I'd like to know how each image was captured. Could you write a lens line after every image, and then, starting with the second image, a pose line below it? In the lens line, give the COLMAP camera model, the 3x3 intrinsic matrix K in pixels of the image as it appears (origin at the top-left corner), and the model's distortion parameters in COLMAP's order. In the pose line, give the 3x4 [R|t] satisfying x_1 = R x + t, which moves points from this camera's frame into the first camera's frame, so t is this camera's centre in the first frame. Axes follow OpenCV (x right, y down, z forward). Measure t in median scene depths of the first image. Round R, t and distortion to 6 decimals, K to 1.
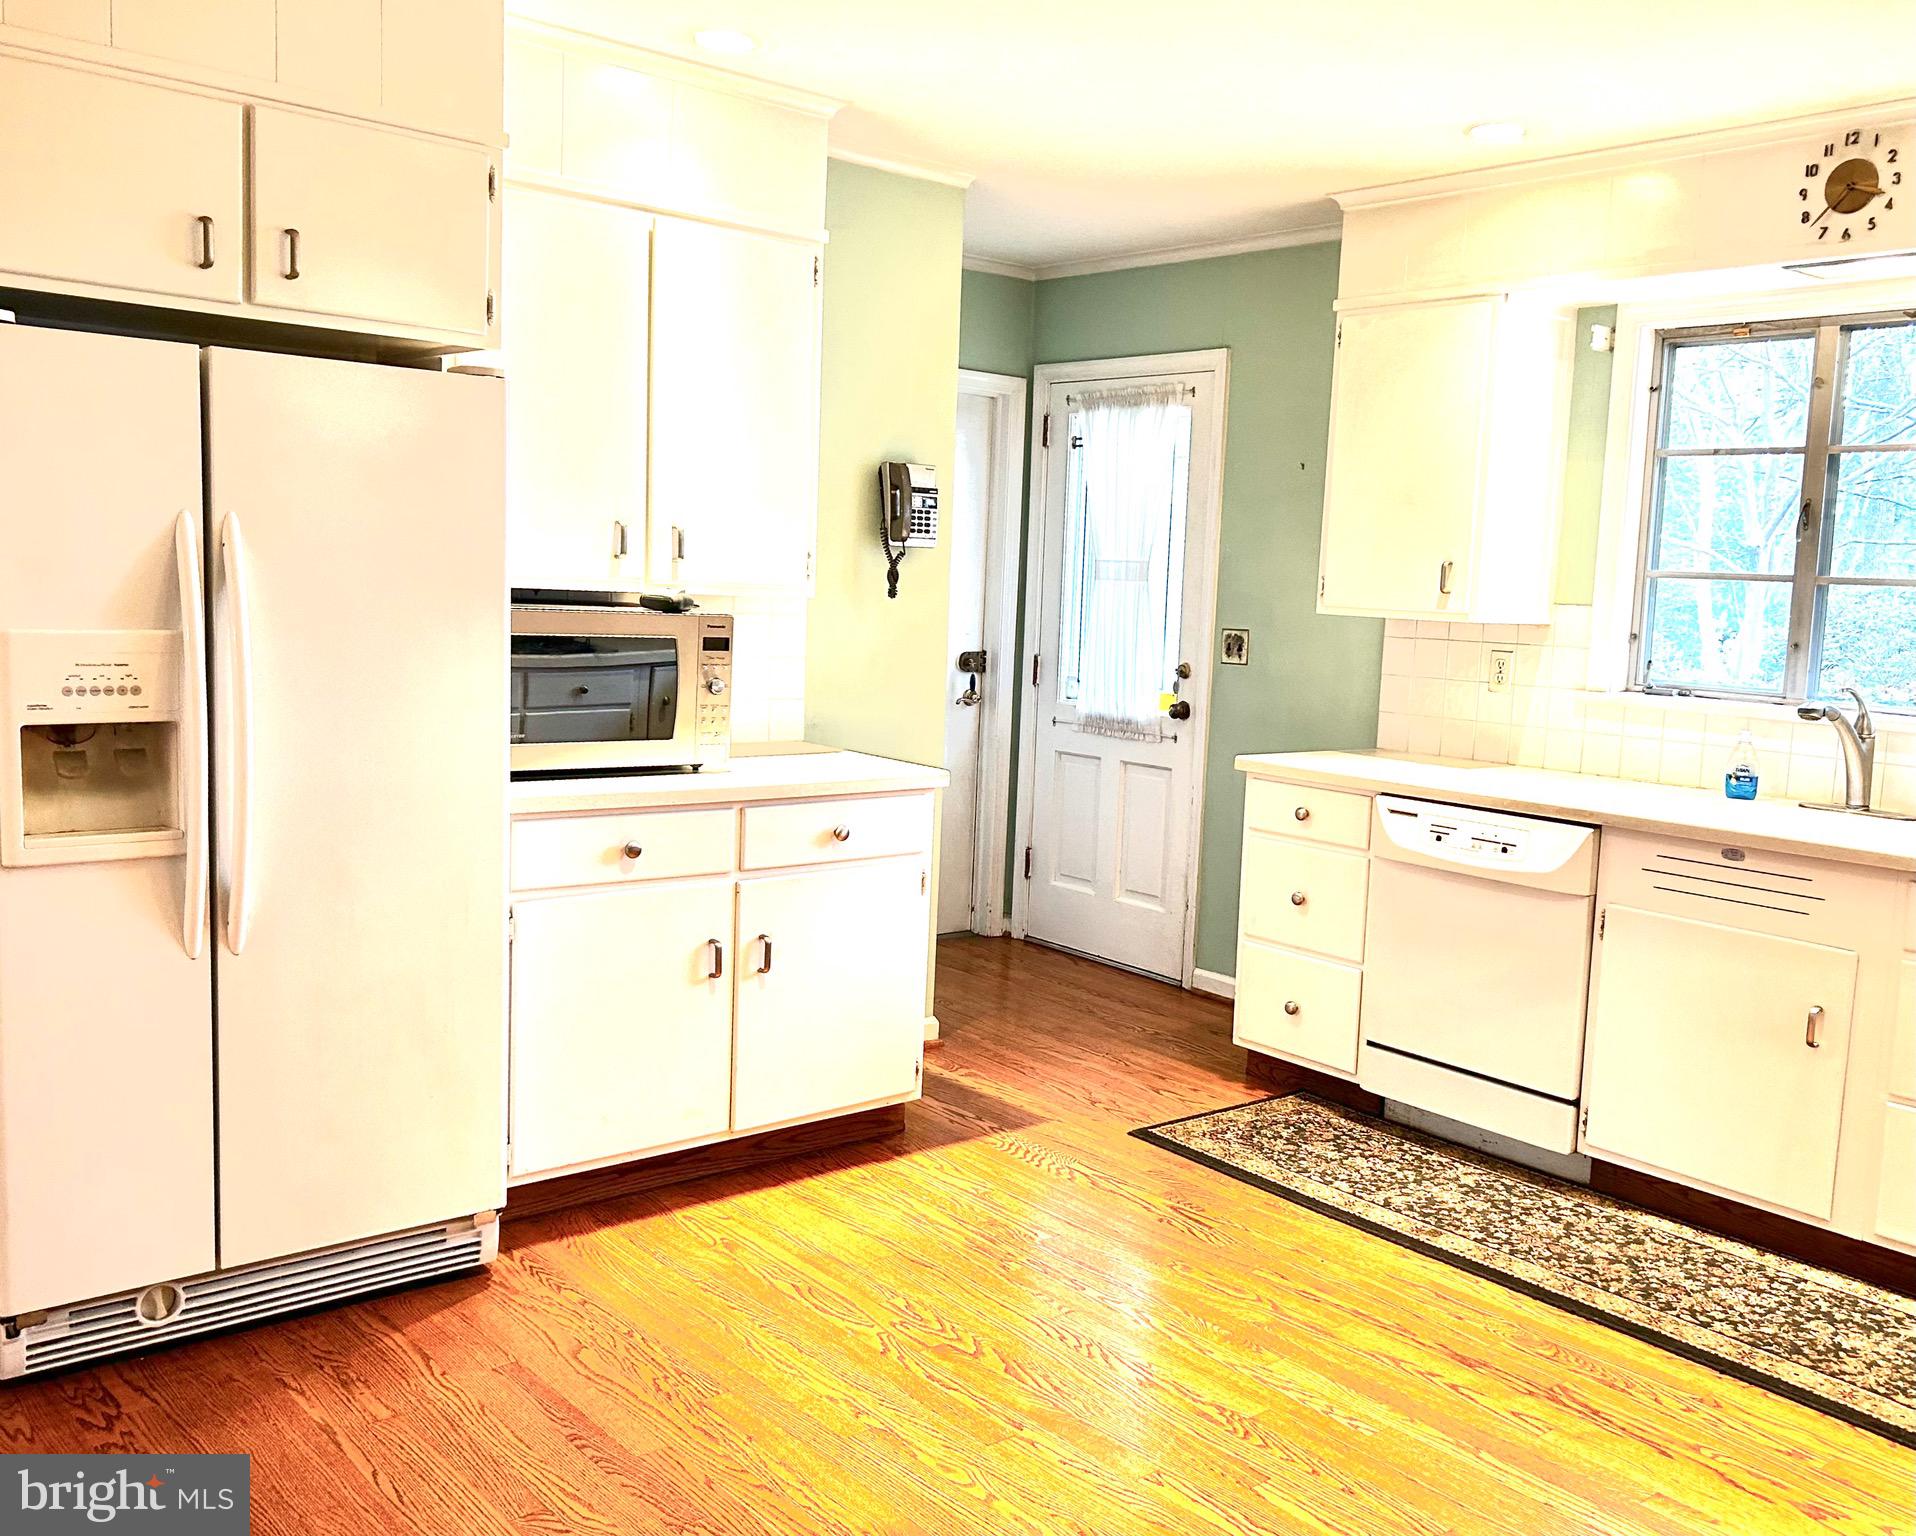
lens RADIAL K [[1705.1, 0, 1004.4], [0, 1705.1, 773.1], [0, 0, 1]] dist [0.003624, -0.007520]
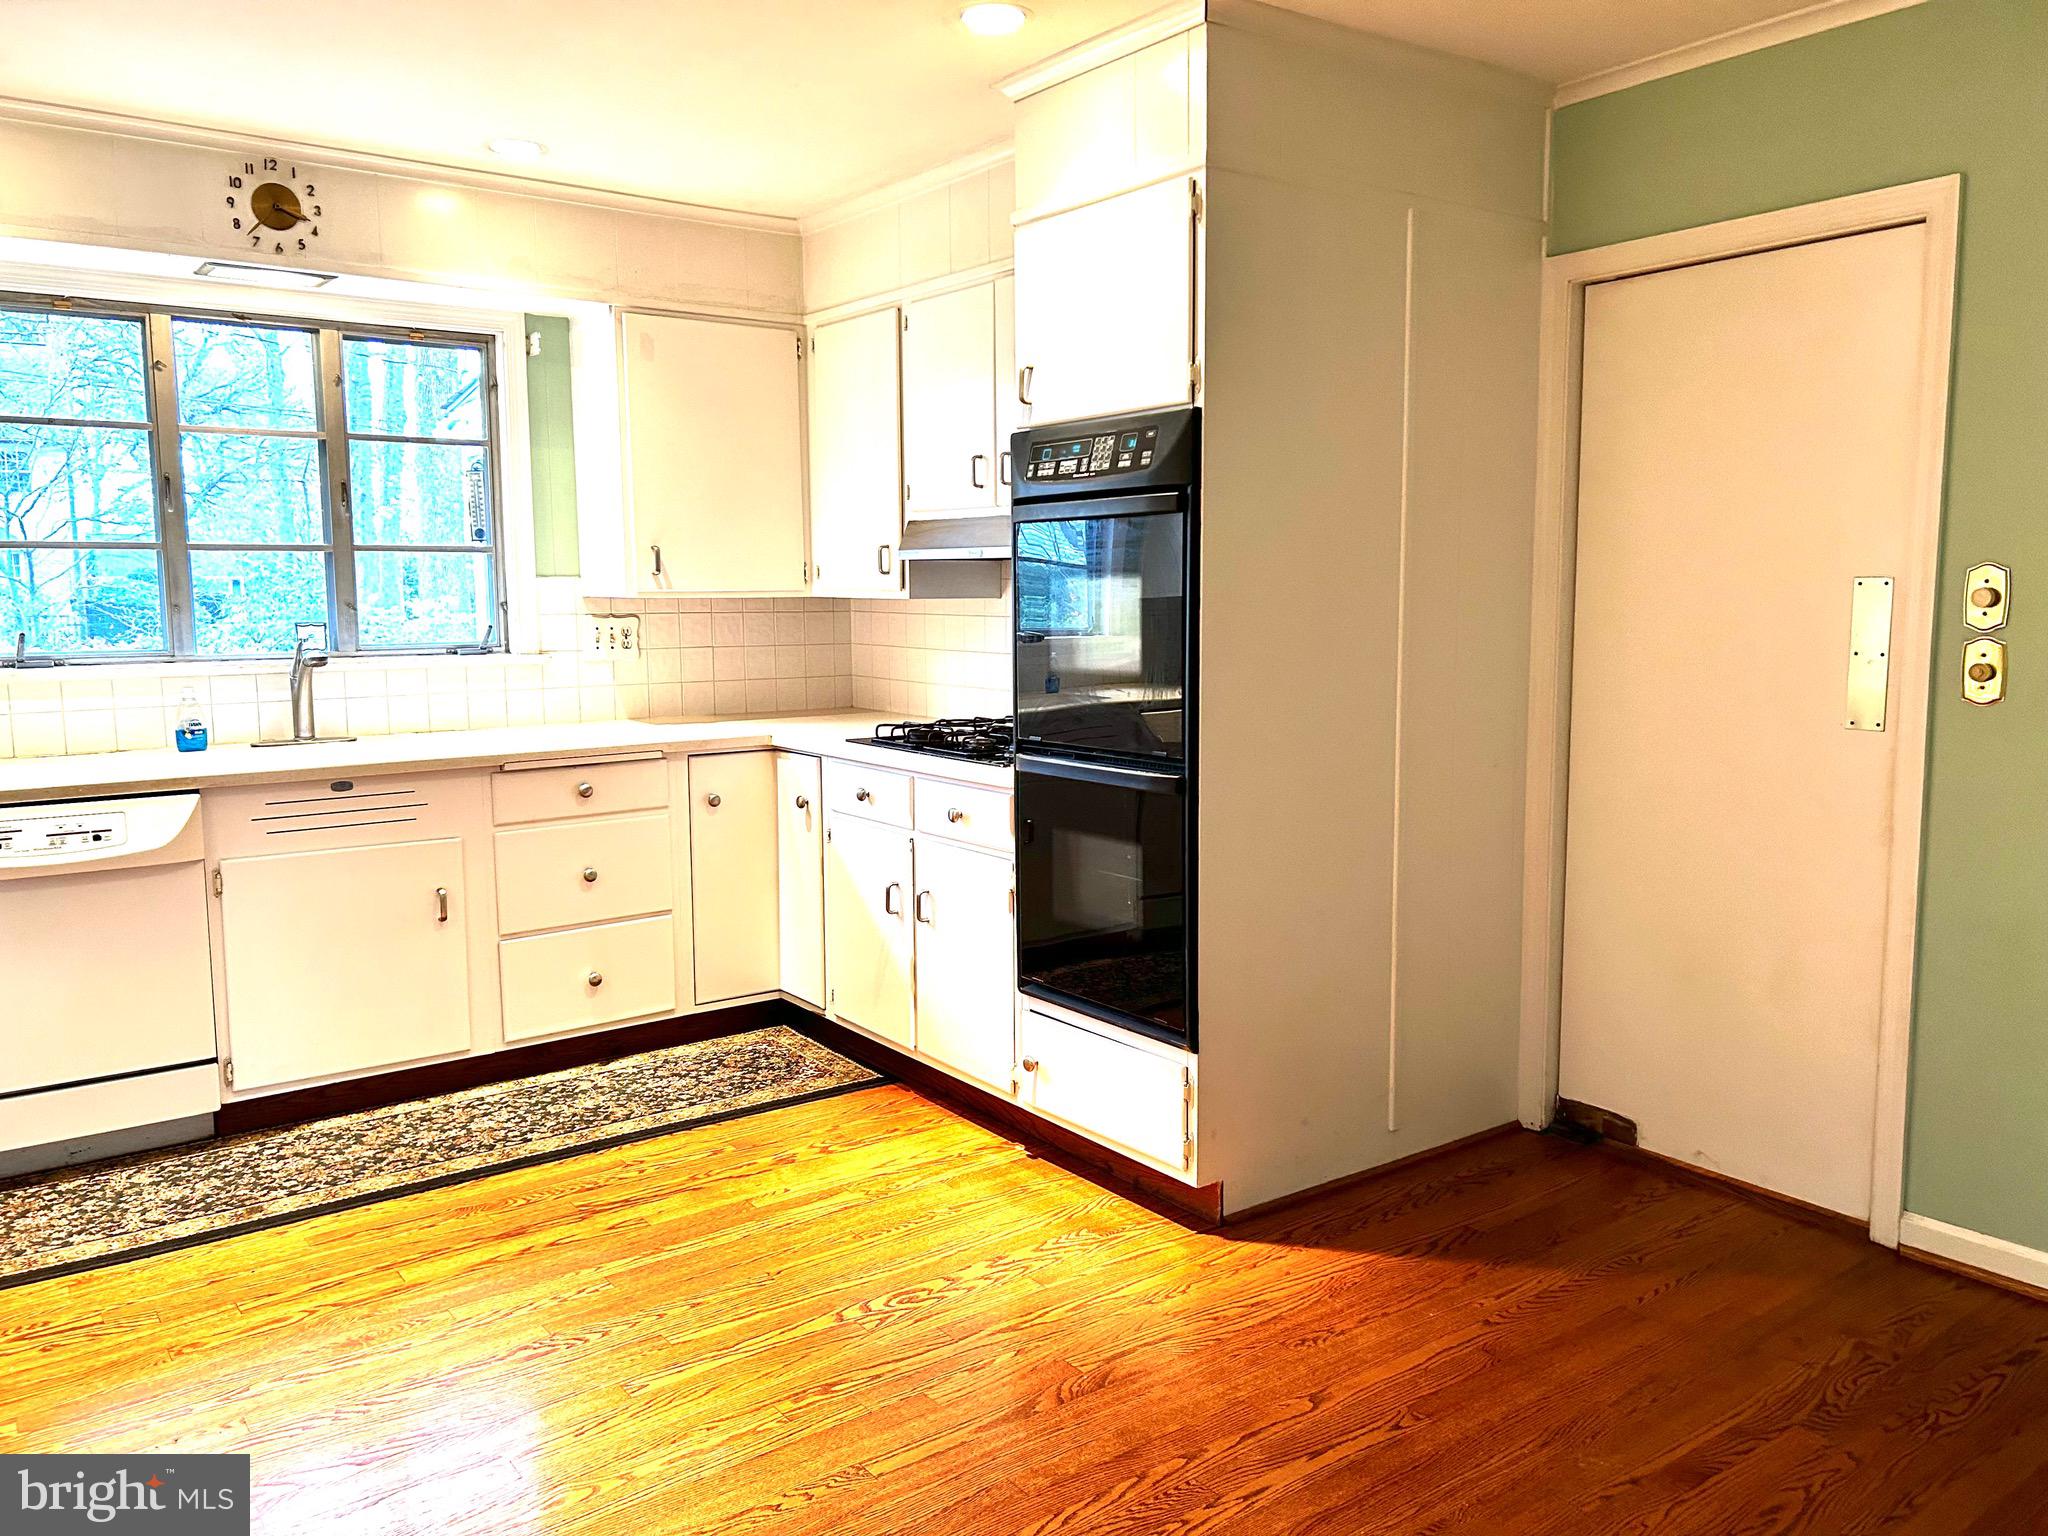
lens RADIAL K [[1551.2, 0, 1029.8], [0, 1551.2, 765.8], [0, 0, 1]] dist [0.047960, -0.044995]
pose [[0.063455, -0.160847, 0.984937, -0.614940], [0.124233, 0.980523, 0.152123, -0.072890], [-0.990222, 0.112709, 0.082201, 0.469363]]
